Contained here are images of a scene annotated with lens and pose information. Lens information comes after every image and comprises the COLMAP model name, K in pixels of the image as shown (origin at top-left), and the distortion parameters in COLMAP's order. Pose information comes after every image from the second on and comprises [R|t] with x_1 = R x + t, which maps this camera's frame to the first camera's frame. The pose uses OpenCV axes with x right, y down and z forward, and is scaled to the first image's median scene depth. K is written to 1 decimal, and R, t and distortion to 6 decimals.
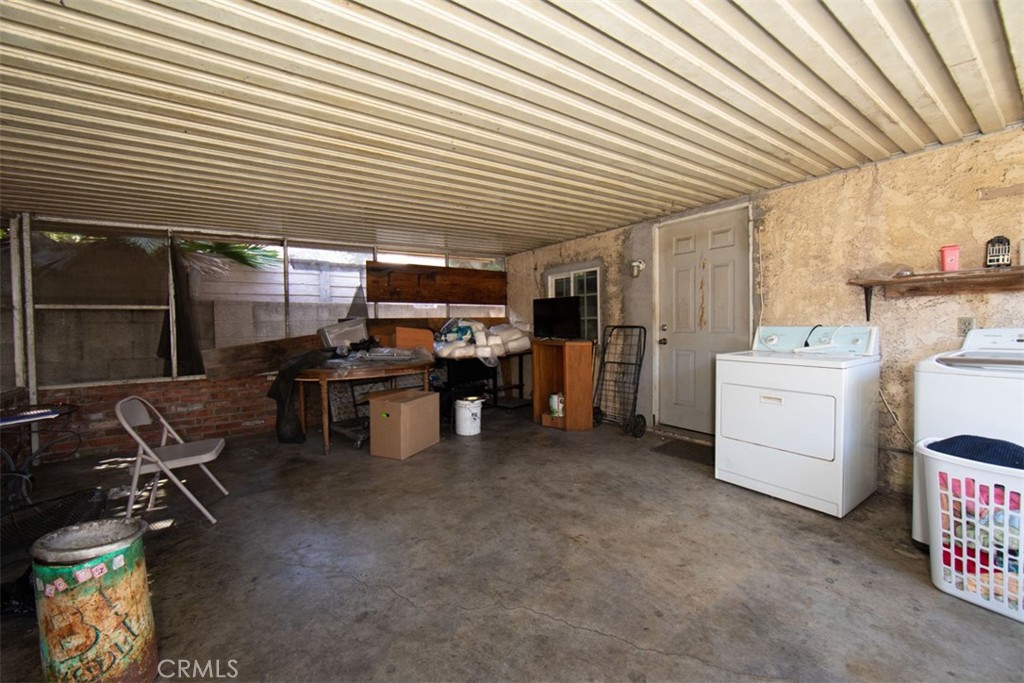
lens RADIAL K [[399.9, 0, 508.9], [0, 399.9, 336.1], [0, 0, 1]] dist [-0.007549, 0.000731]
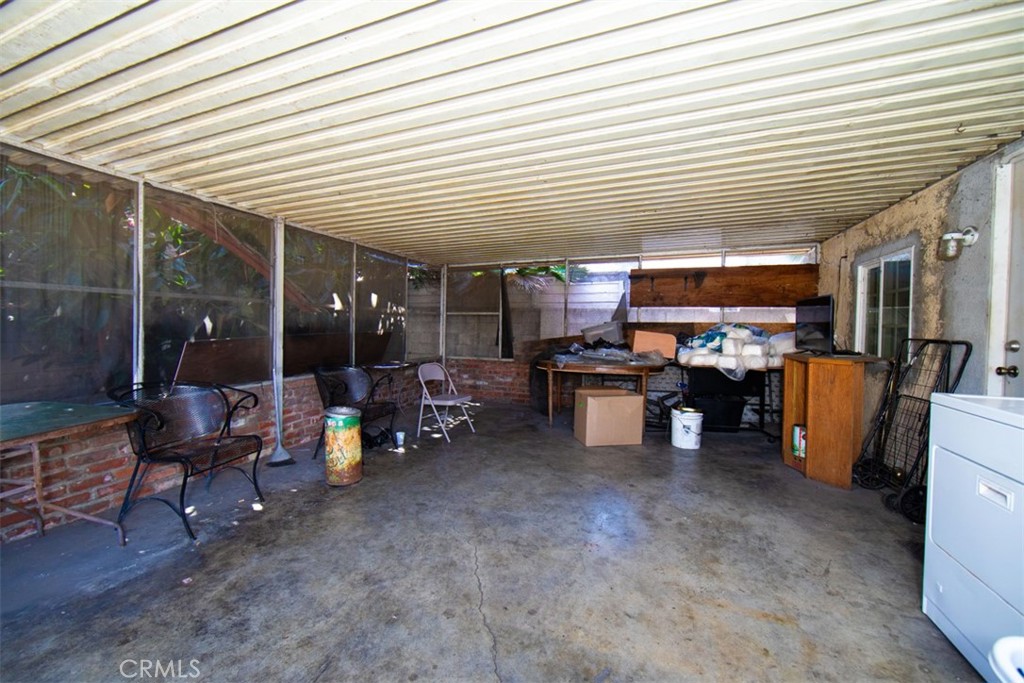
lens RADIAL K [[399.9, 0, 508.9], [0, 399.9, 336.1], [0, 0, 1]] dist [-0.007549, 0.000731]
pose [[0.570327, 0.041029, -0.820393, 0.446945], [-0.048077, 0.998707, 0.016524, -0.010737], [0.820010, 0.030018, 0.571562, 0.131725]]
